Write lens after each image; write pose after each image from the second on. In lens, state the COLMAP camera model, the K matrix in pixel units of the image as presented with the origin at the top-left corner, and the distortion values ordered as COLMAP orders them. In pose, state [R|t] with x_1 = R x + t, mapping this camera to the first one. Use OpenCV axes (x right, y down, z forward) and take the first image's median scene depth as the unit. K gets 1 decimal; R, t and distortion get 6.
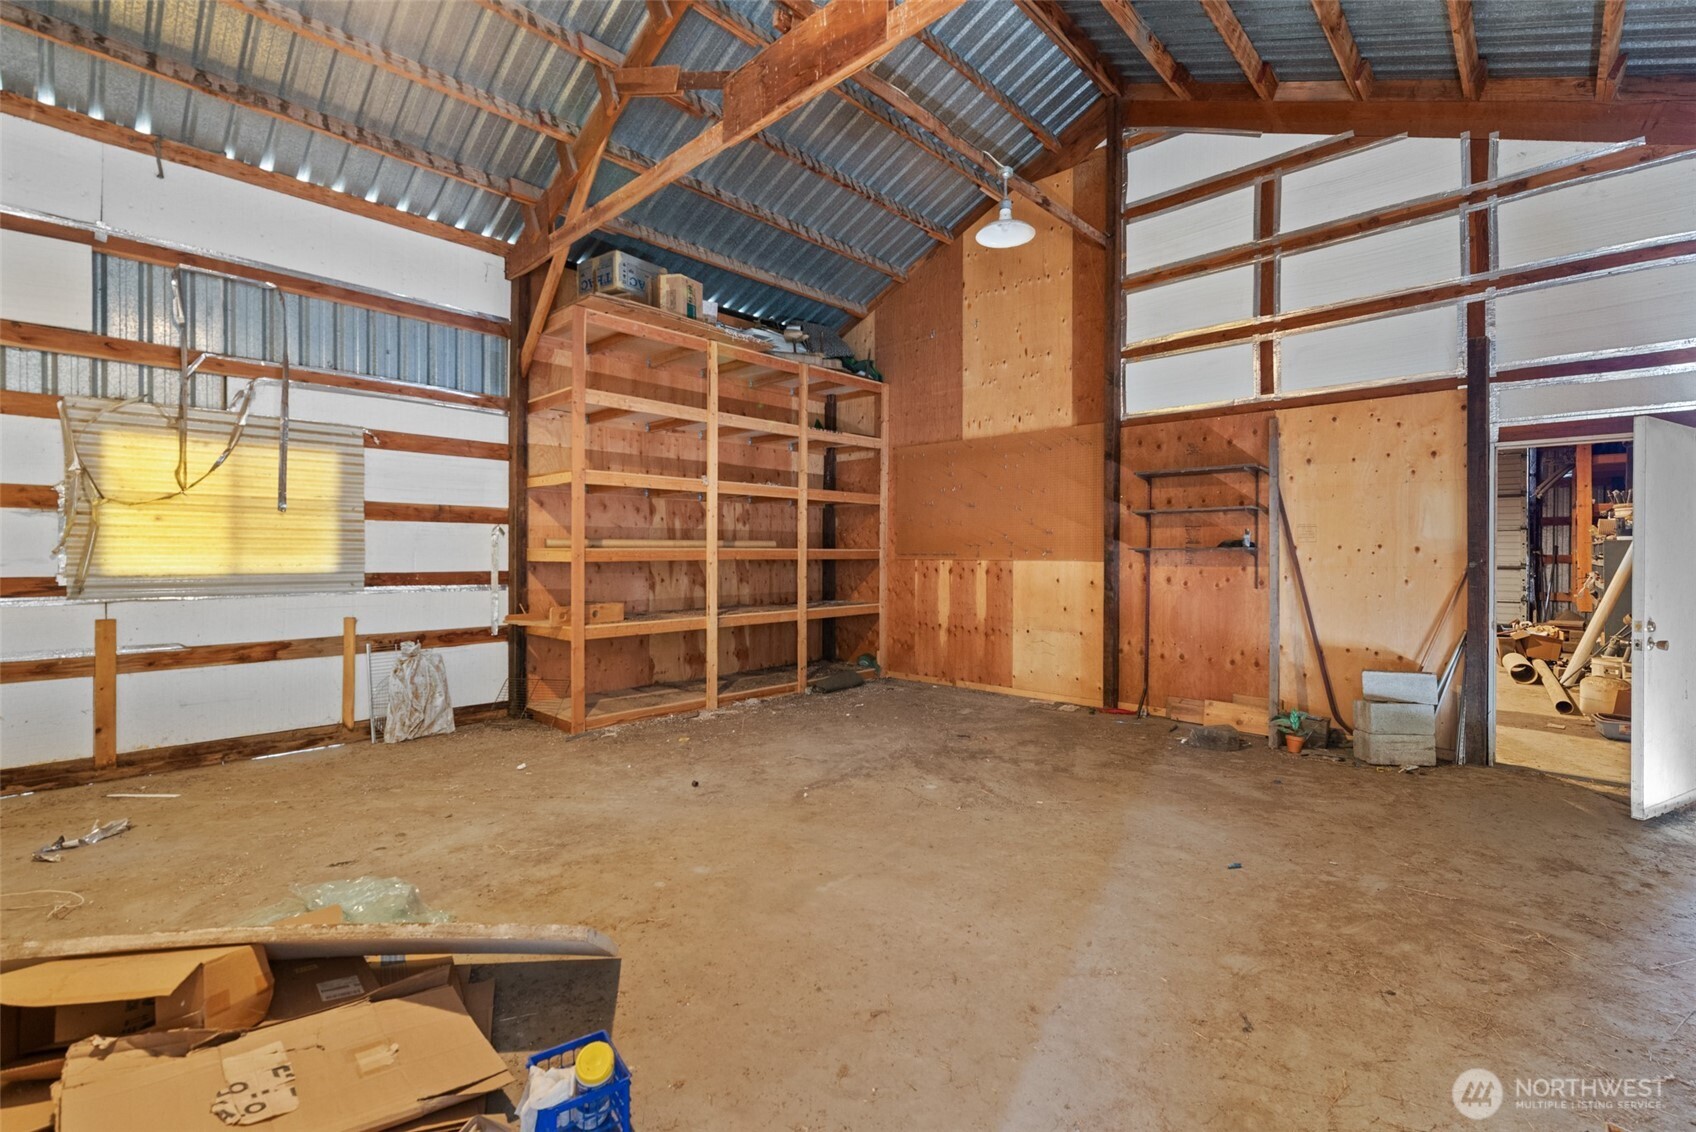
lens RADIAL K [[766.3, 0, 848.0], [0, 766.3, 566.0], [0, 0, 1]] dist [0.000343, 0.000231]
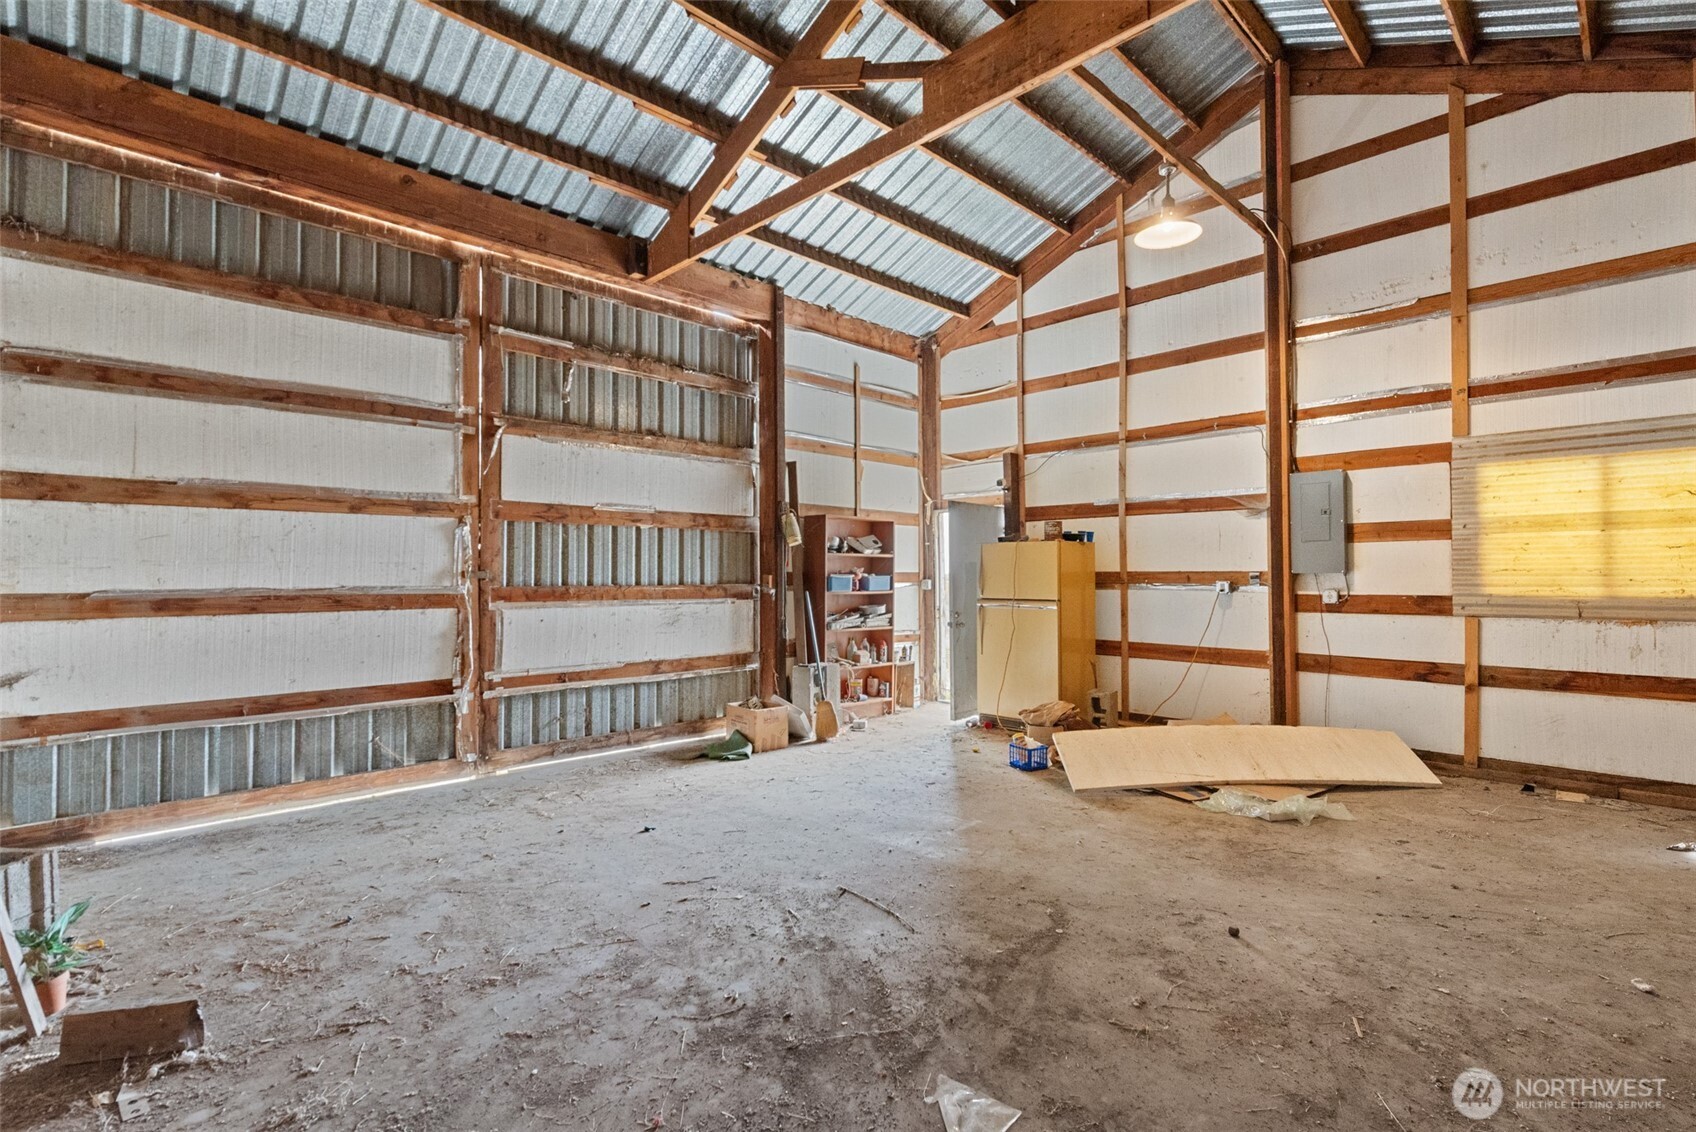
lens RADIAL K [[766.3, 0, 848.0], [0, 766.3, 566.0], [0, 0, 1]] dist [0.000343, 0.000231]
pose [[-0.999358, 0.000334, 0.035827, 0.102289], [0.000477, 0.999992, 0.003984, -0.027347], [-0.035825, 0.003999, -0.999350, 1.638890]]
